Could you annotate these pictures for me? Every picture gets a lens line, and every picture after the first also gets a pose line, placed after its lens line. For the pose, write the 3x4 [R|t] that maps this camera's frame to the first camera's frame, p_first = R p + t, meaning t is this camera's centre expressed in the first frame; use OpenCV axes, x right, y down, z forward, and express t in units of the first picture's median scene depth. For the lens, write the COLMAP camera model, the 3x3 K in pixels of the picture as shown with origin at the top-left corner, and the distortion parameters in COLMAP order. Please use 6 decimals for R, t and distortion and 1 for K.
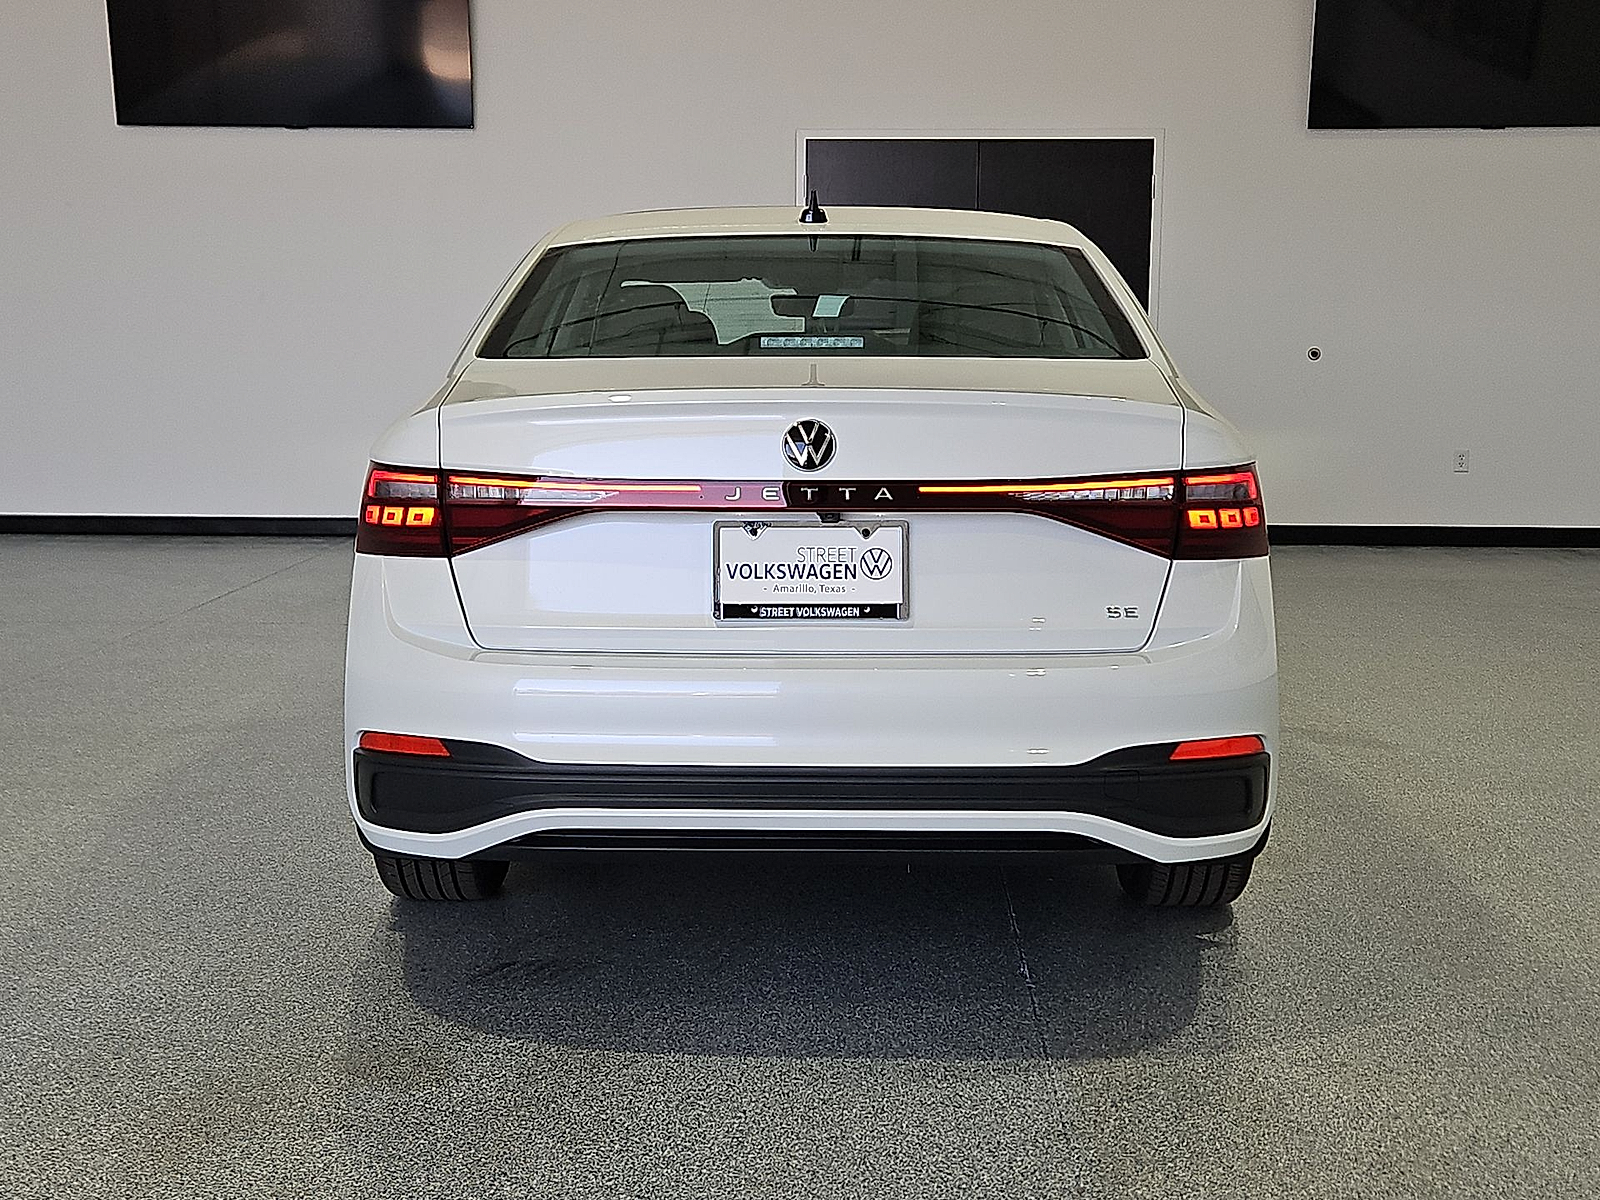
lens RADIAL K [[2063.5, 0, 715.0], [0, 2063.5, 603.2], [0, 0, 1]] dist [0.043096, -0.021045]
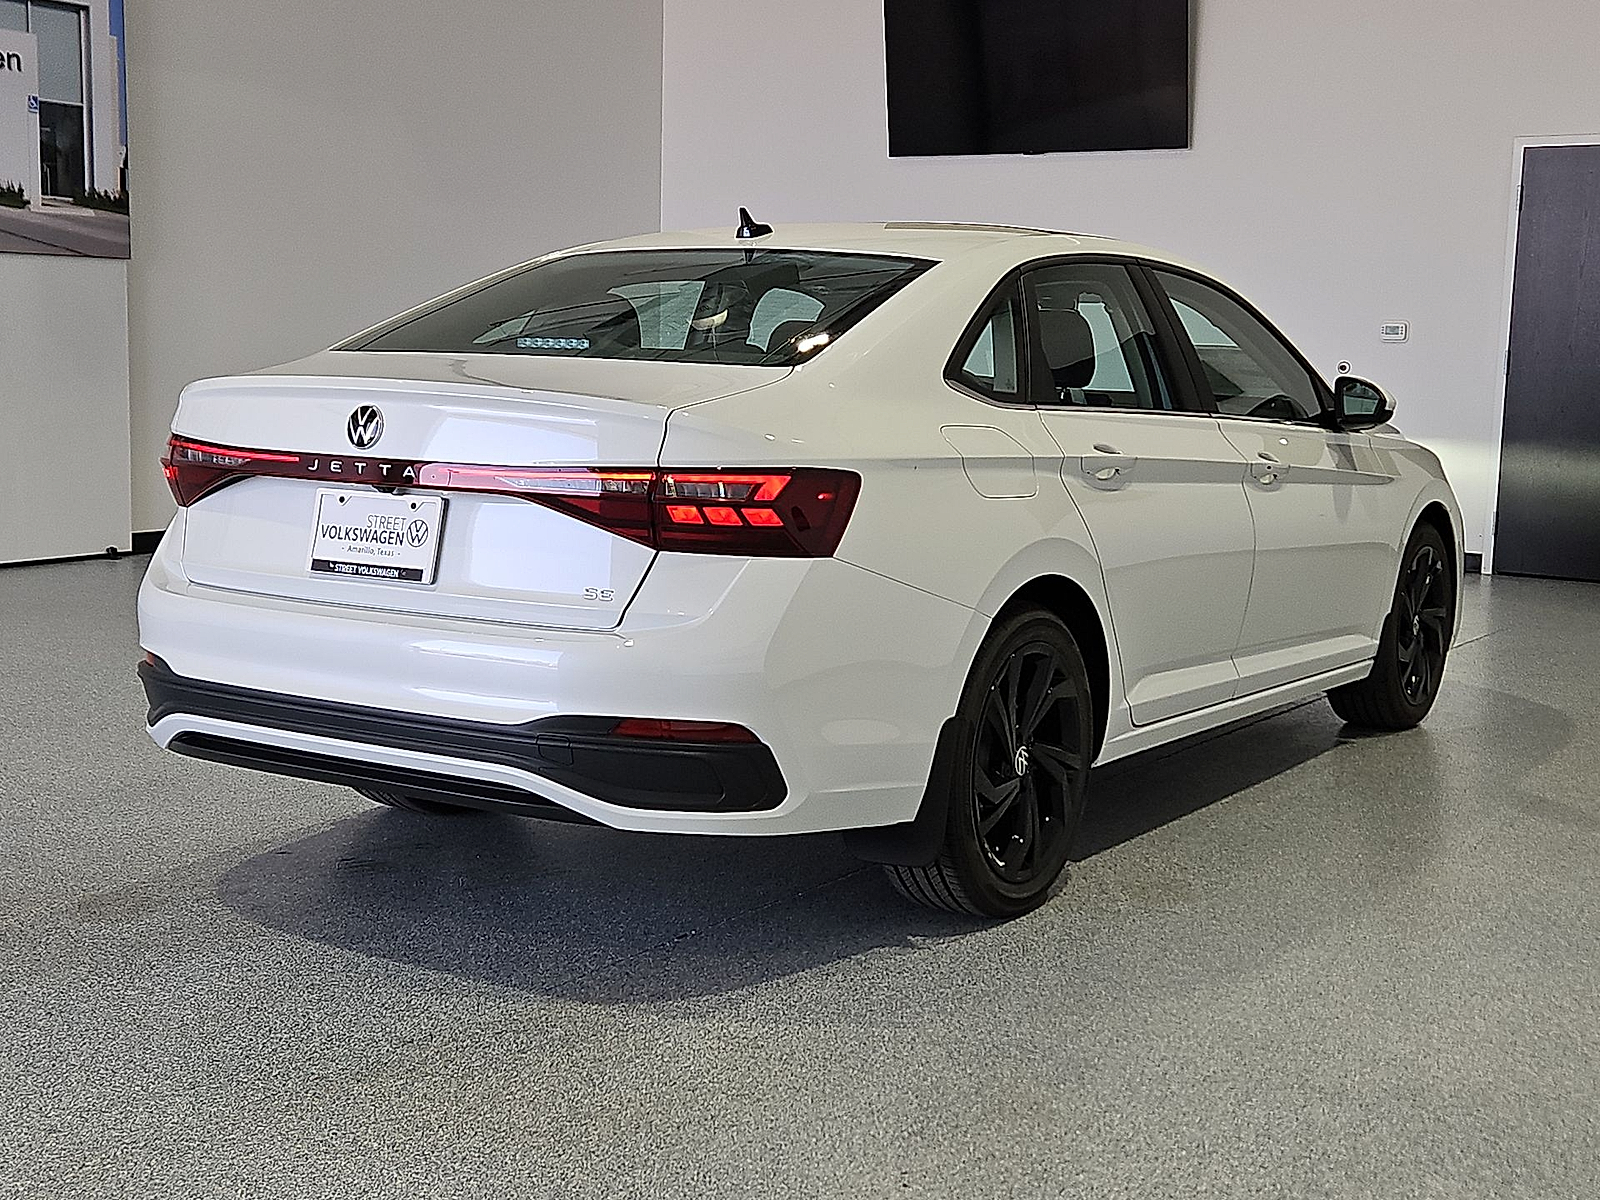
lens RADIAL K [[2057.2, 0, 766.6], [0, 2057.2, 599.6], [0, 0, 1]] dist [0.024973, 0.061748]
pose [[0.872956, 0.086151, -0.480132, 0.795450], [-0.091160, 0.995752, 0.012927, -0.014951], [0.479206, 0.032484, 0.877101, 0.094501]]
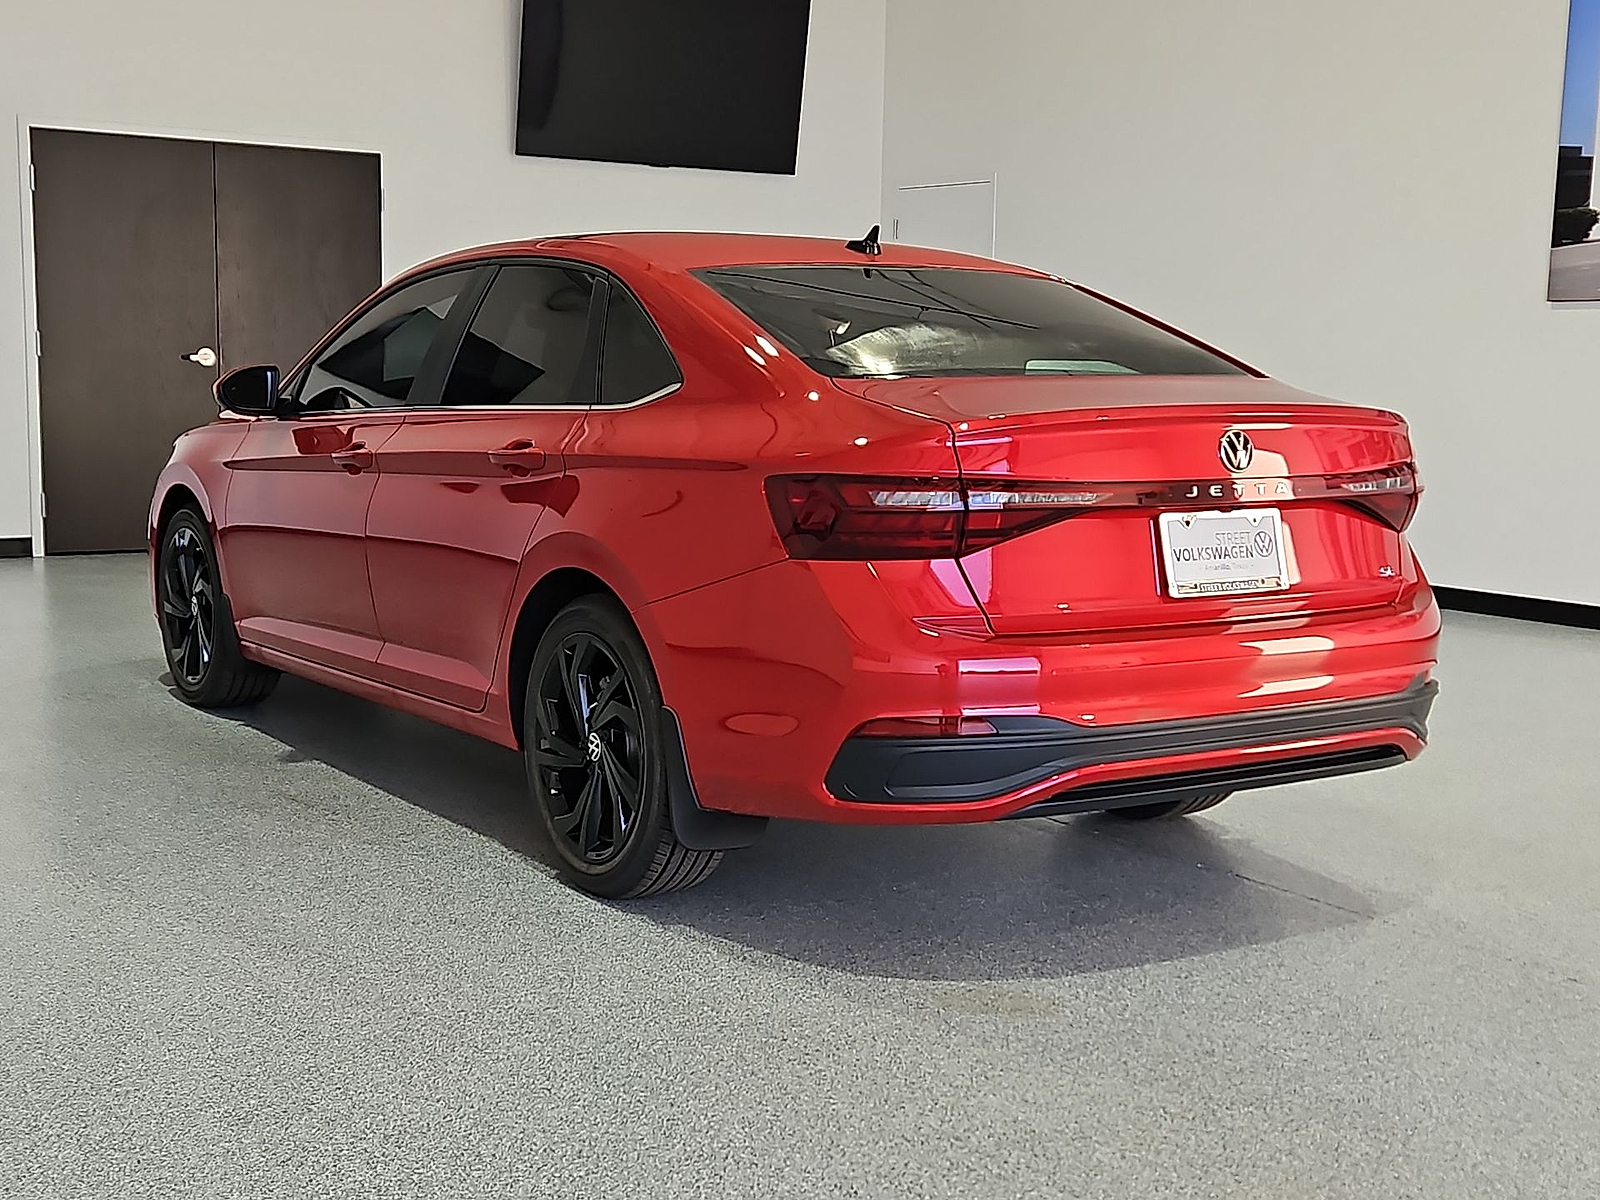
lens RADIAL K [[2133.1, 0, 731.2], [0, 2133.1, 600.1], [0, 0, 1]] dist [0.047449, -0.049394]
pose [[0.813191, -0.060759, 0.578817, -0.929041], [0.065298, 0.997781, 0.012999, -0.023048], [-0.578323, 0.027225, 0.815354, 0.135197]]
